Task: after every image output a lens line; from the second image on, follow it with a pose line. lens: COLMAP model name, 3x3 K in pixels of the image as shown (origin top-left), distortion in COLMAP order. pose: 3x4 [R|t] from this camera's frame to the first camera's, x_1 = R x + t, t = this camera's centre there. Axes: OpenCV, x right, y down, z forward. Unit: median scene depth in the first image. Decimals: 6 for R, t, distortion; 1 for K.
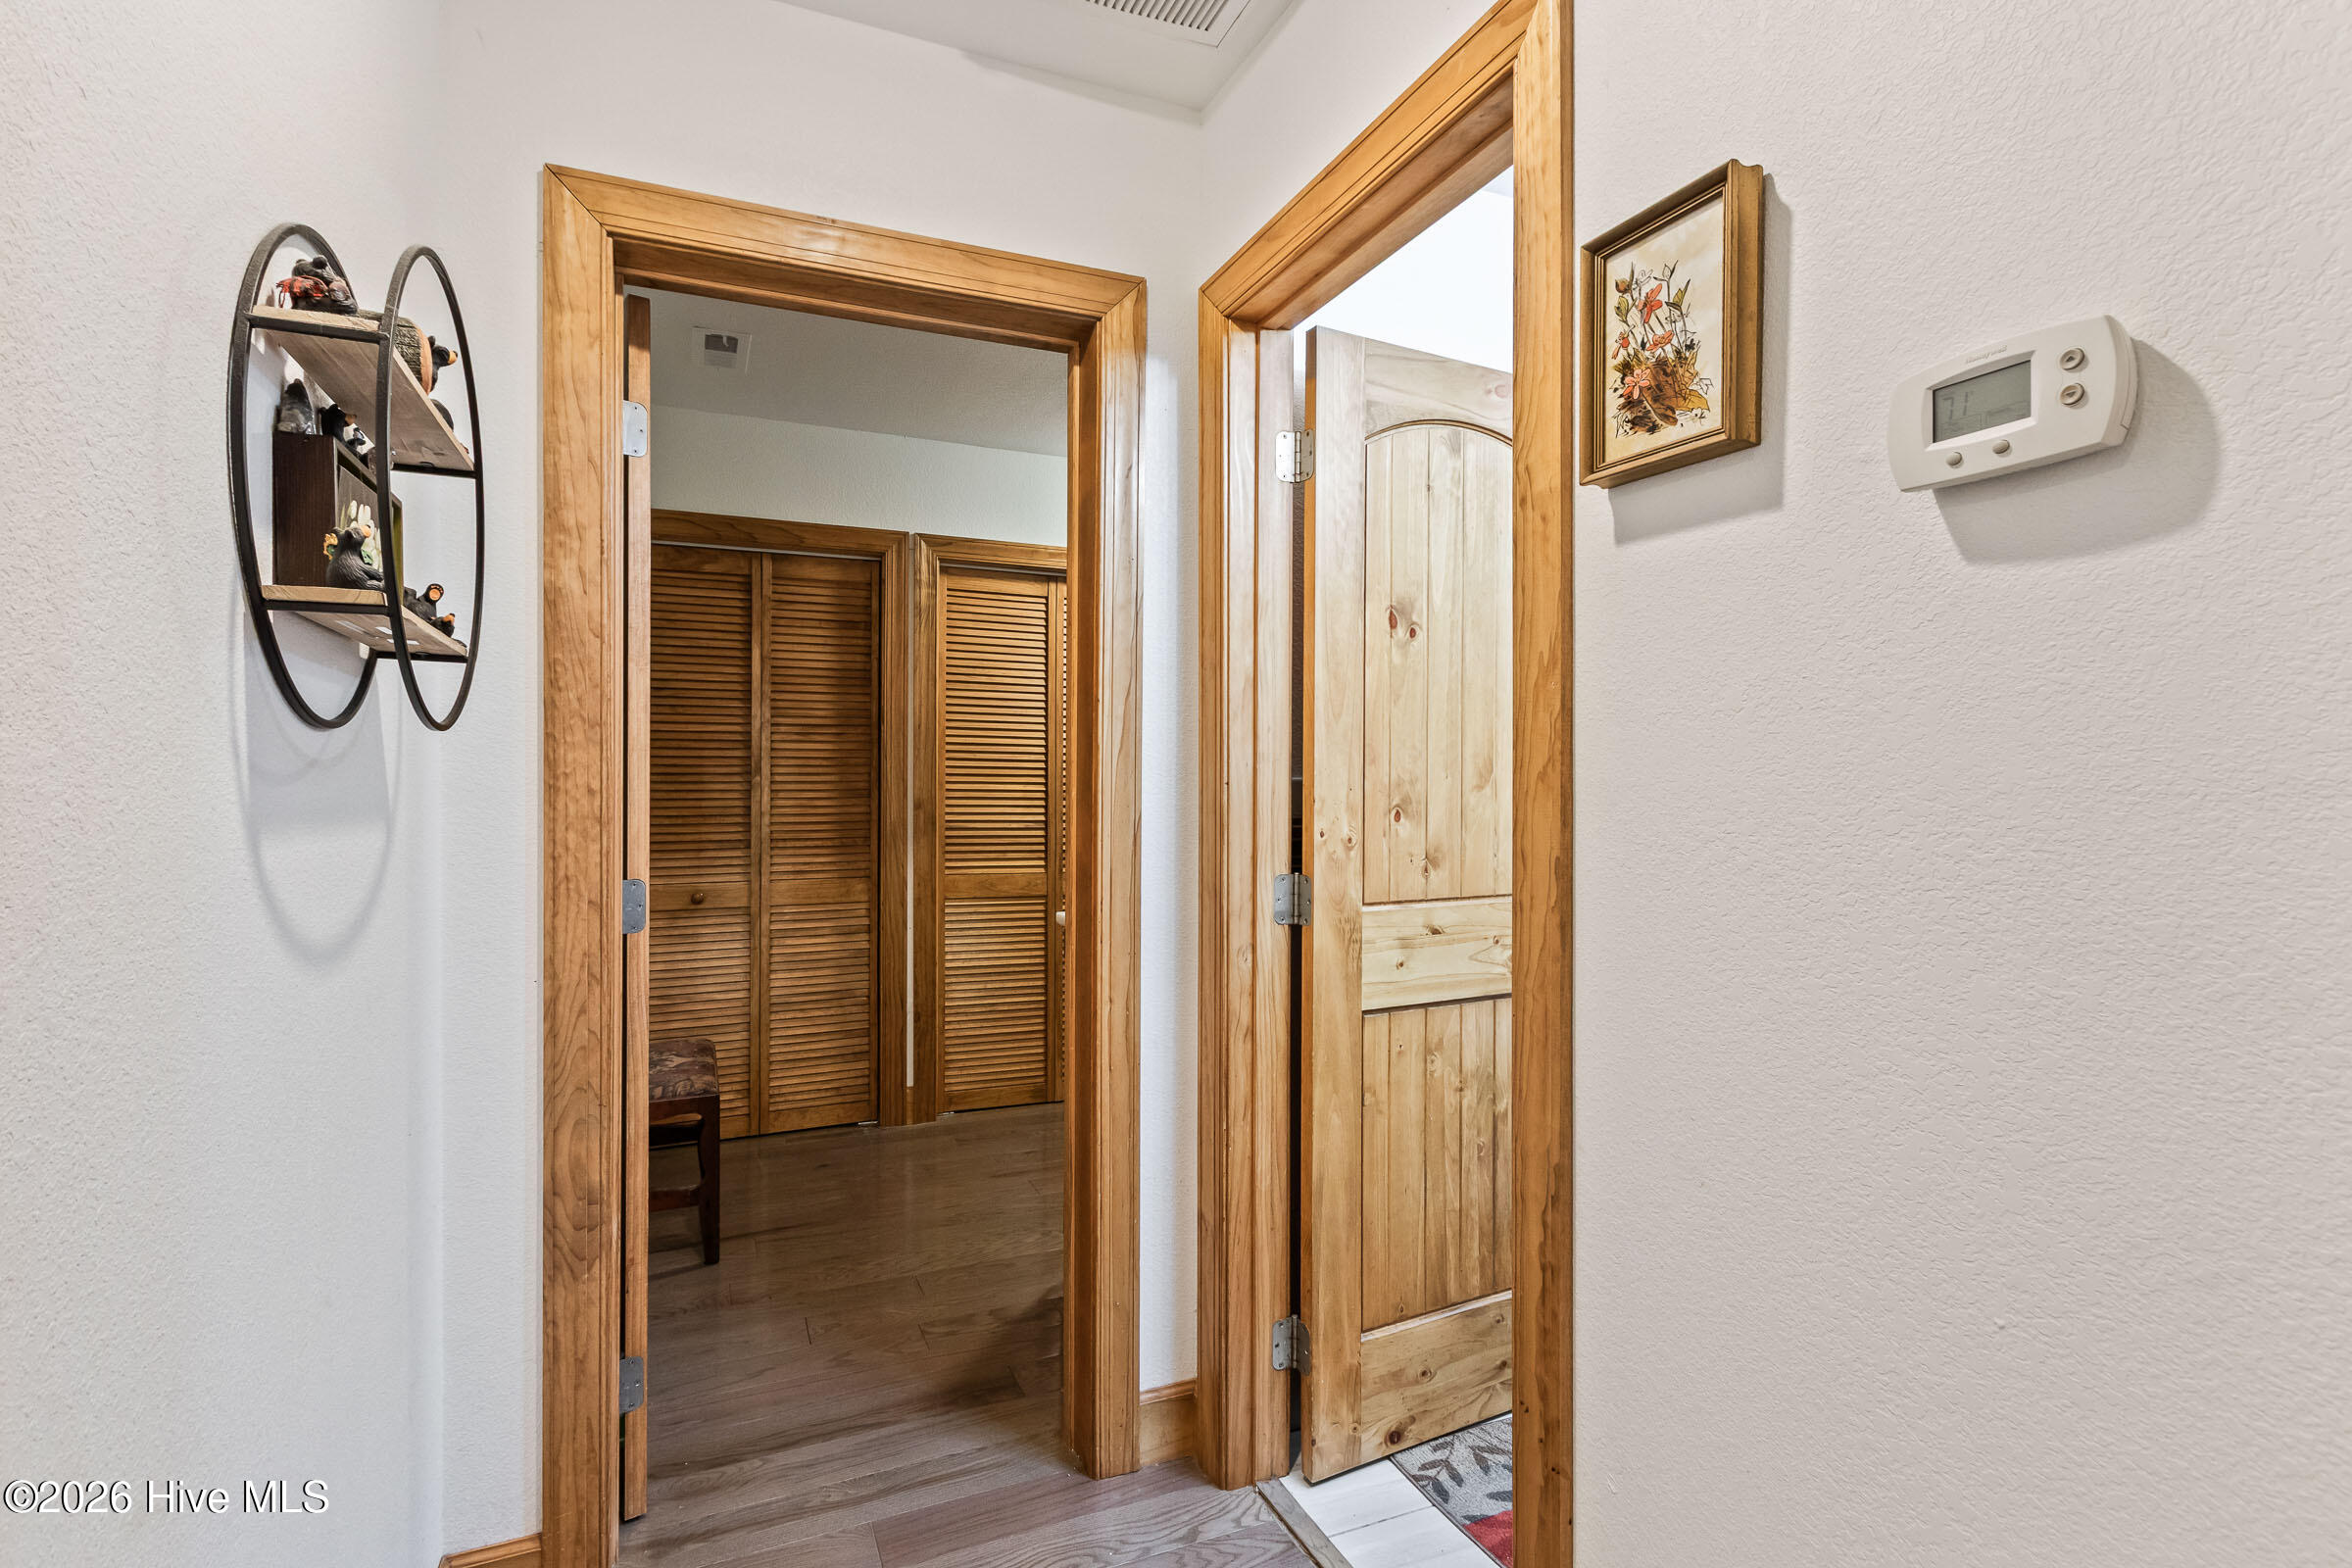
lens RADIAL K [[1107.3, 0, 1165.3], [0, 1107.3, 785.1], [0, 0, 1]] dist [0.004236, -0.001766]
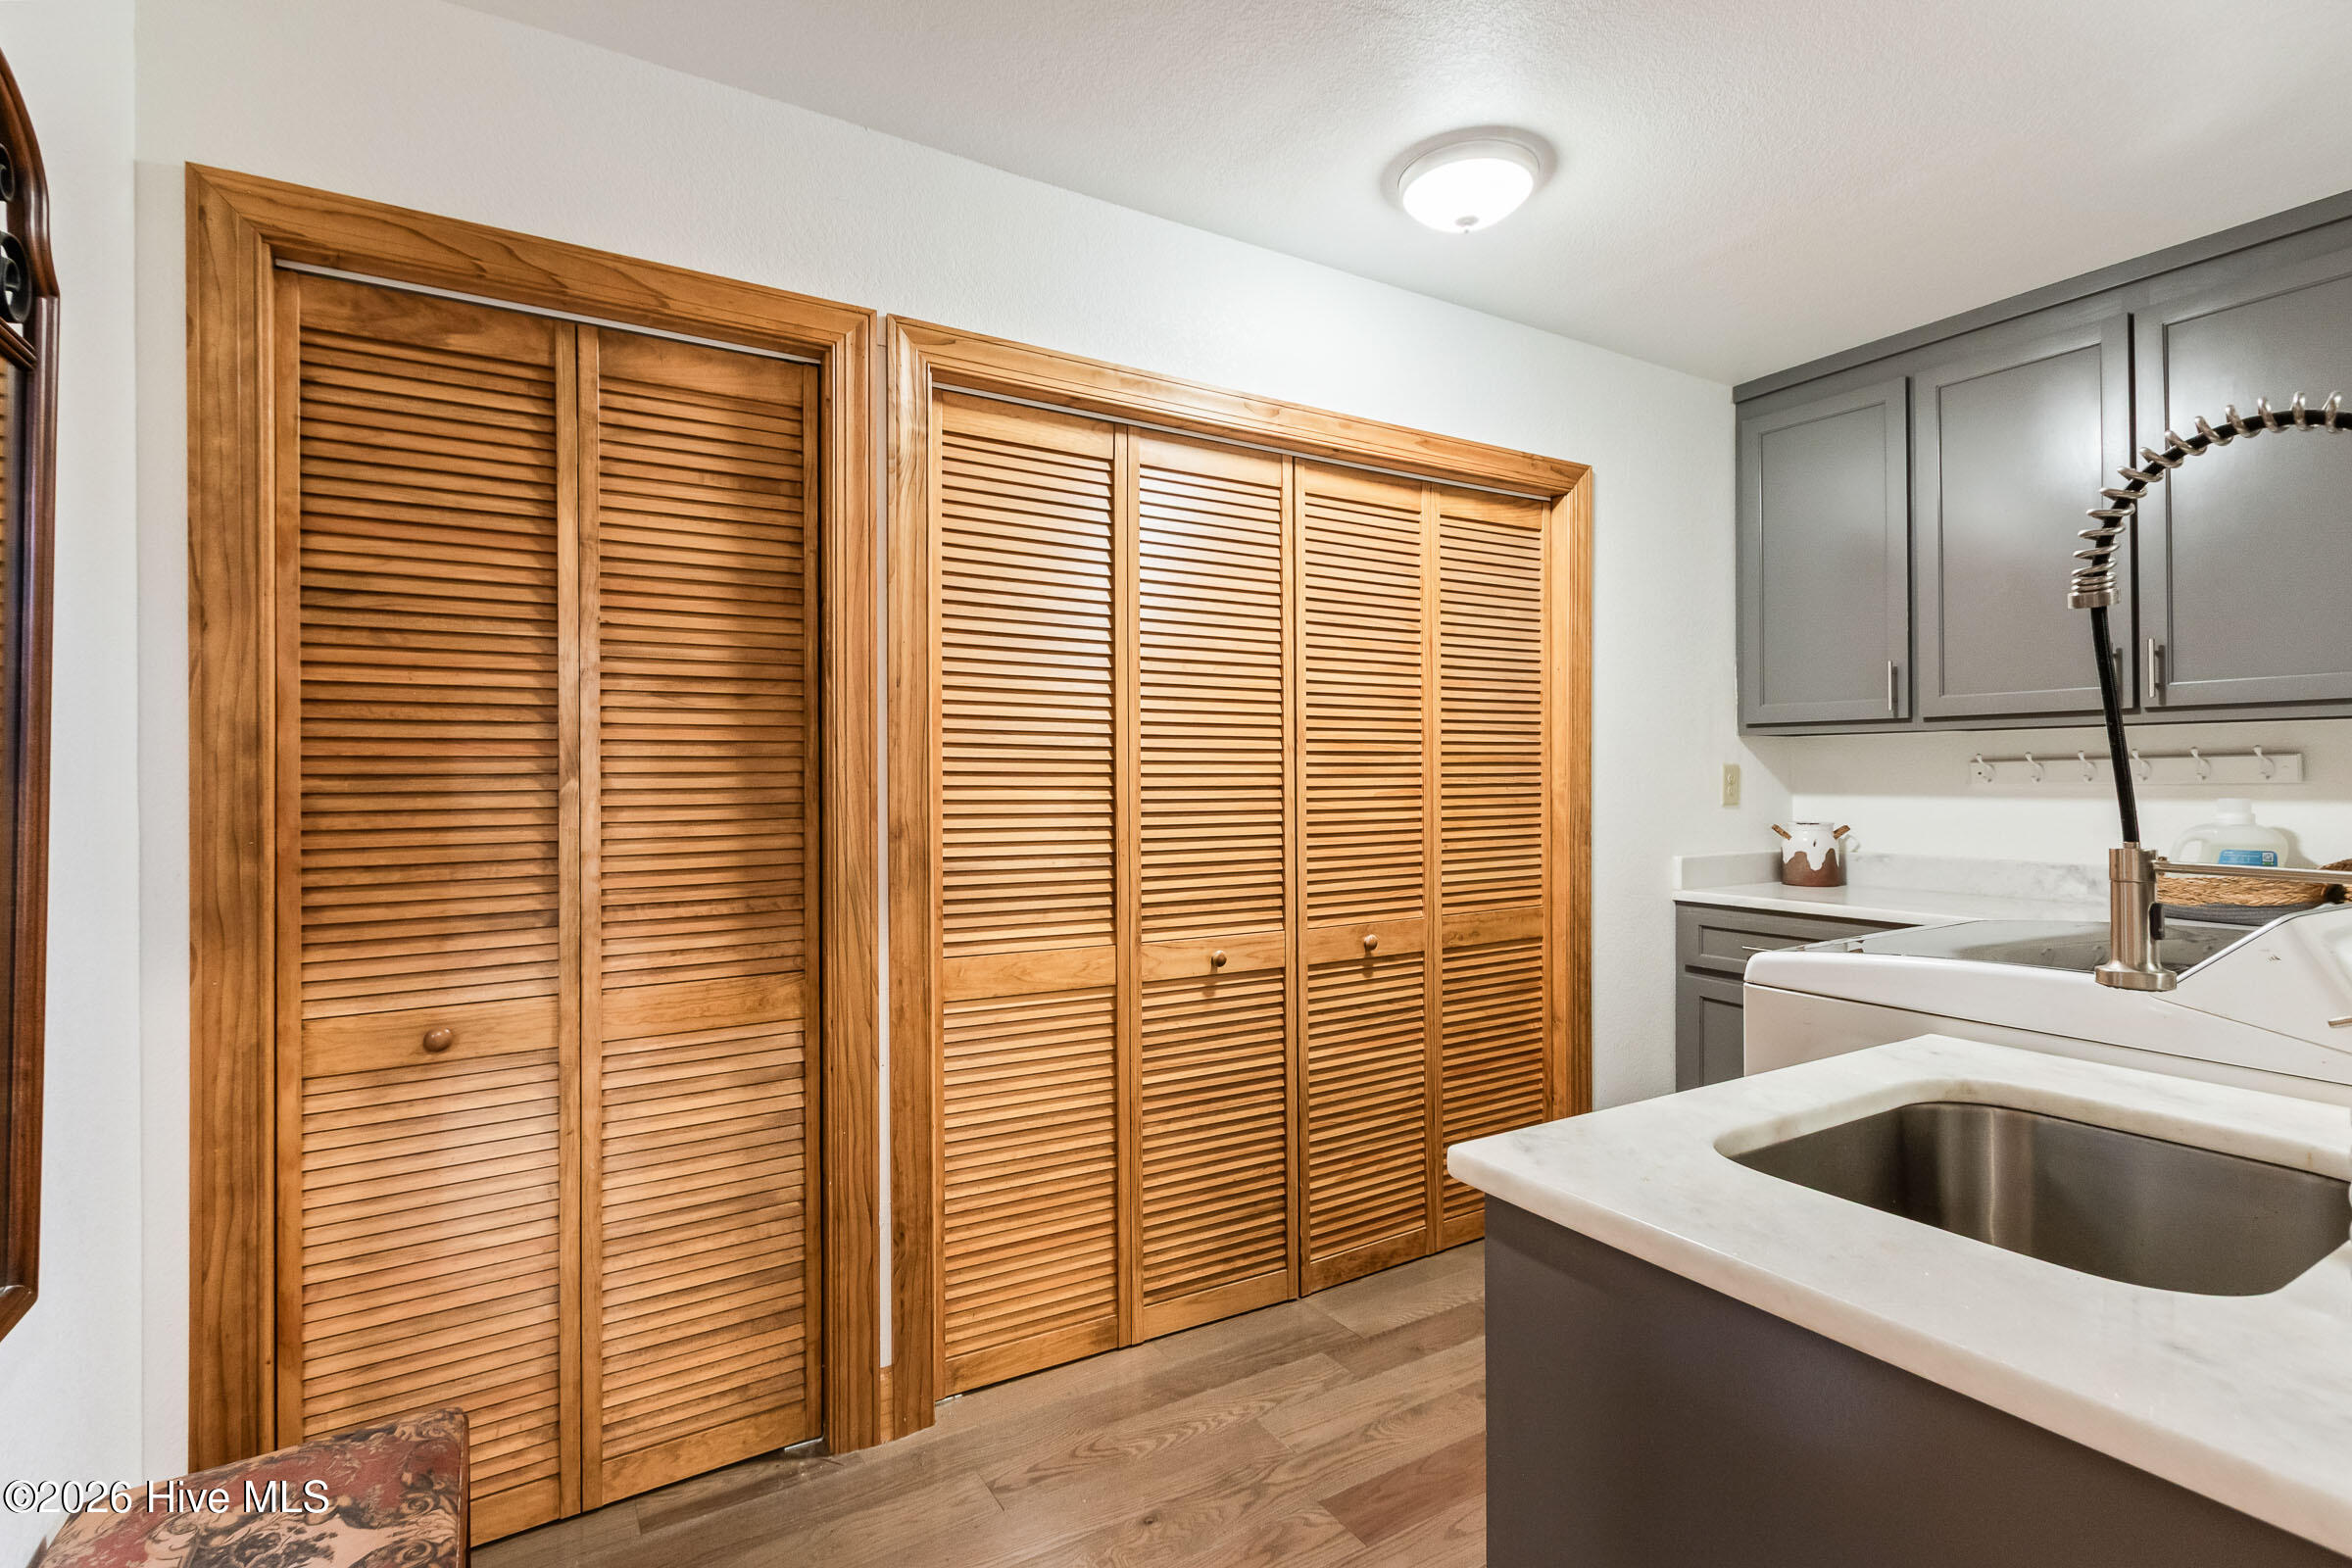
lens RADIAL K [[1107.3, 0, 1166.1], [0, 1107.3, 779.2], [0, 0, 1]] dist [0.004236, -0.001766]
pose [[0.991645, -0.007770, 0.128759, -0.165462], [0.007877, 0.999969, -0.000326, -0.005763], [-0.128752, 0.001338, 0.991676, 0.464894]]
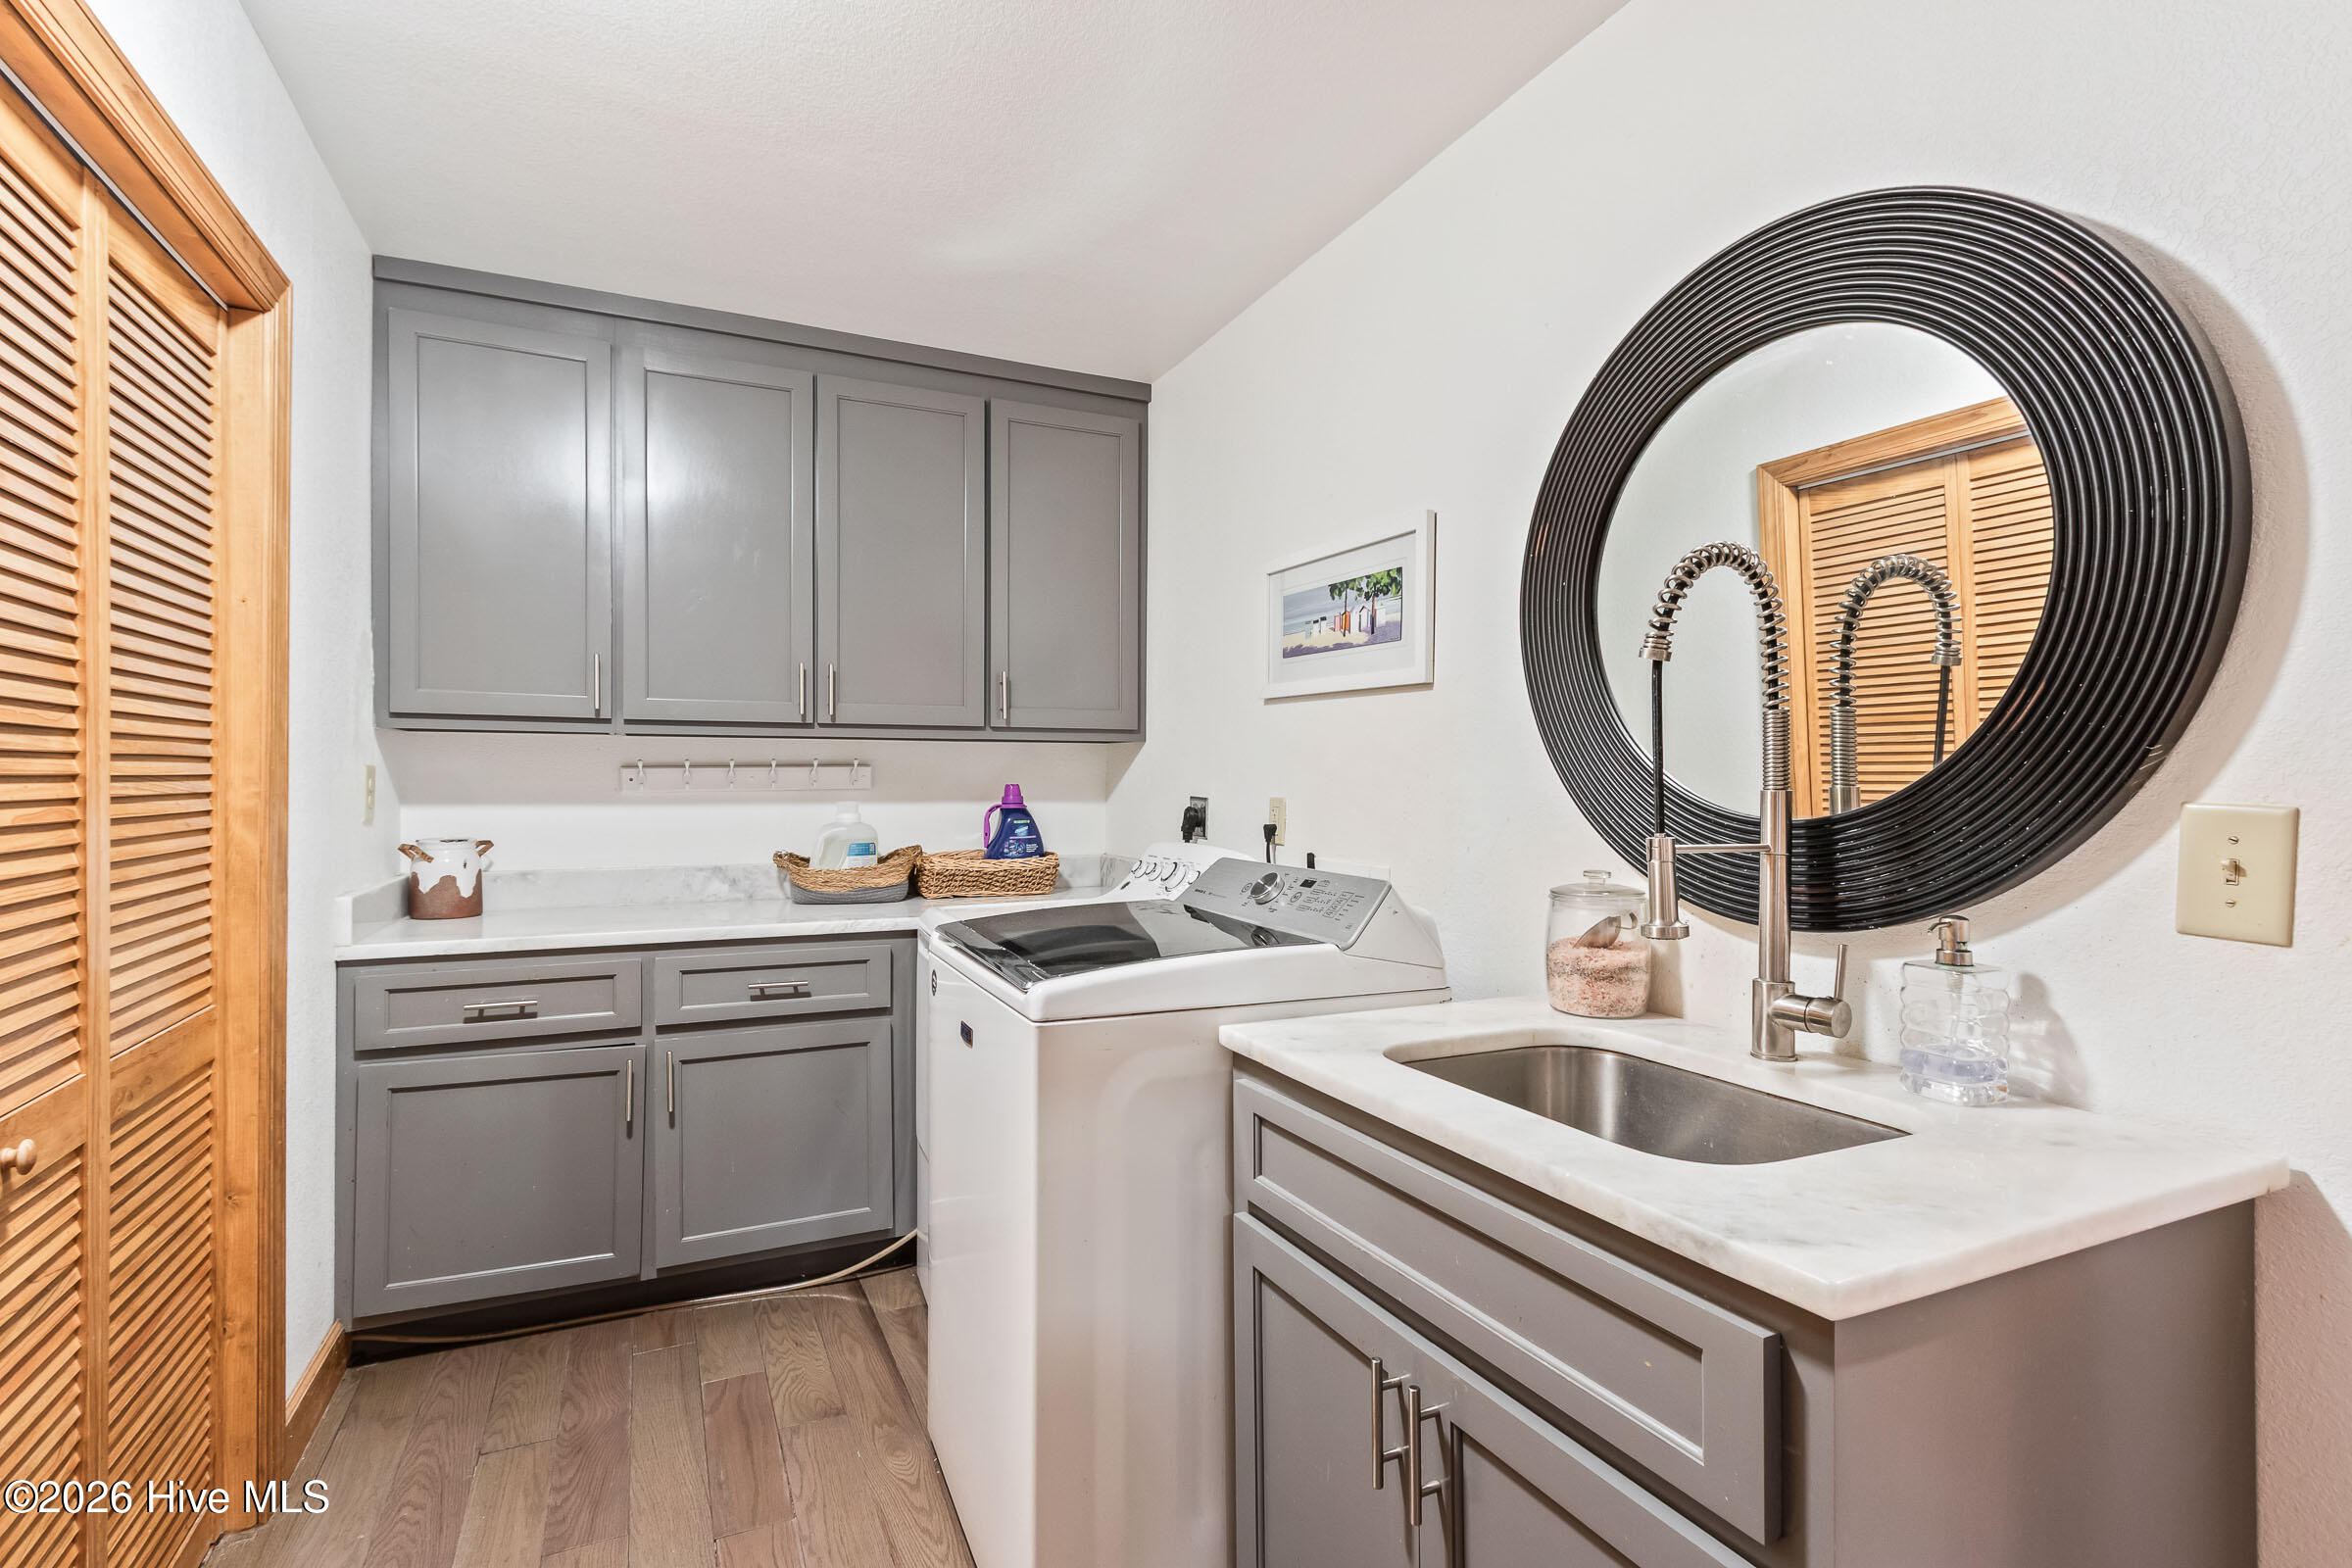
lens RADIAL K [[1107.3, 0, 1154.8], [0, 1107.3, 783.2], [0, 0, 1]] dist [0.004236, -0.001766]
pose [[-0.008934, -0.006142, 0.999941, -0.259957], [-0.000536, 0.999981, 0.006137, -0.007925], [-0.999960, -0.000482, -0.008937, 0.834196]]
